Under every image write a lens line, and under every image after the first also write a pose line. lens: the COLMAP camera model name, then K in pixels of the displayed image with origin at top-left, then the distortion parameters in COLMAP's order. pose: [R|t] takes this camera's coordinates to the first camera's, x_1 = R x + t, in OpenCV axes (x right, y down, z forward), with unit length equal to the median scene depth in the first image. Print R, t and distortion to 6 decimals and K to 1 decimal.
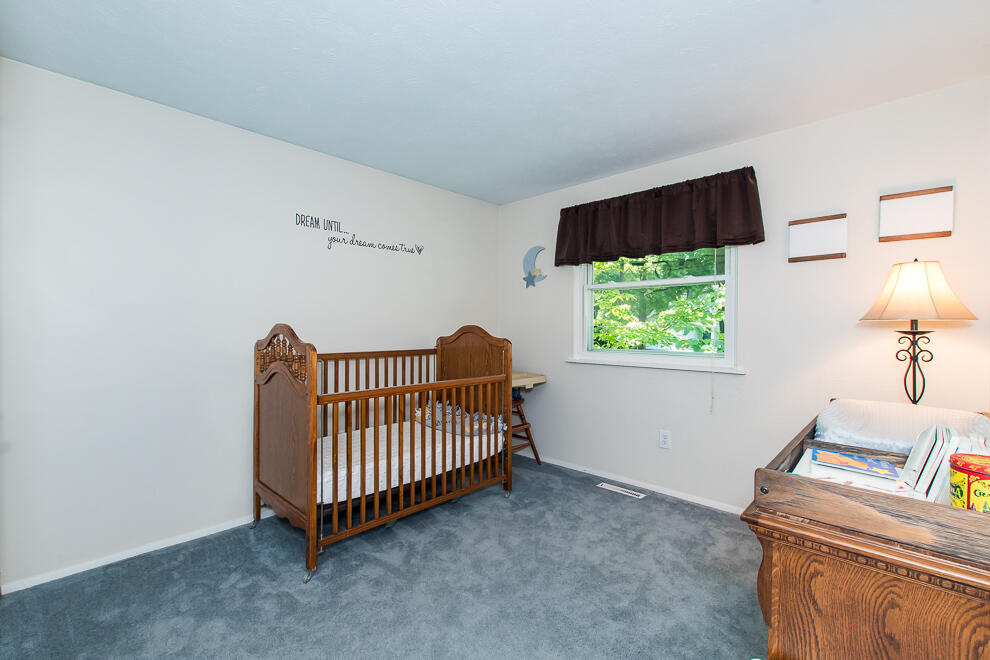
lens RADIAL K [[427.4, 0, 498.9], [0, 427.4, 332.6], [0, 0, 1]] dist [0.003660, -0.000119]
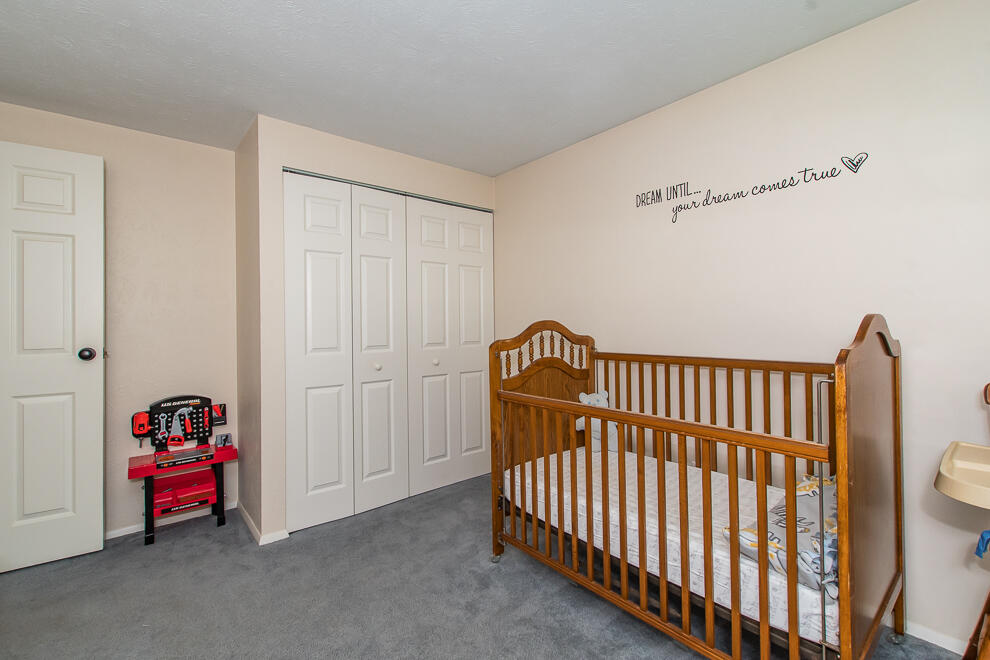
lens RADIAL K [[427.4, 0, 498.7], [0, 427.4, 322.5], [0, 0, 1]] dist [0.003660, -0.000119]
pose [[-0.087270, -0.007926, -0.996153, 0.425837], [0.001962, 0.999965, -0.008128, -0.005414], [0.996183, -0.002664, -0.087251, 0.766682]]
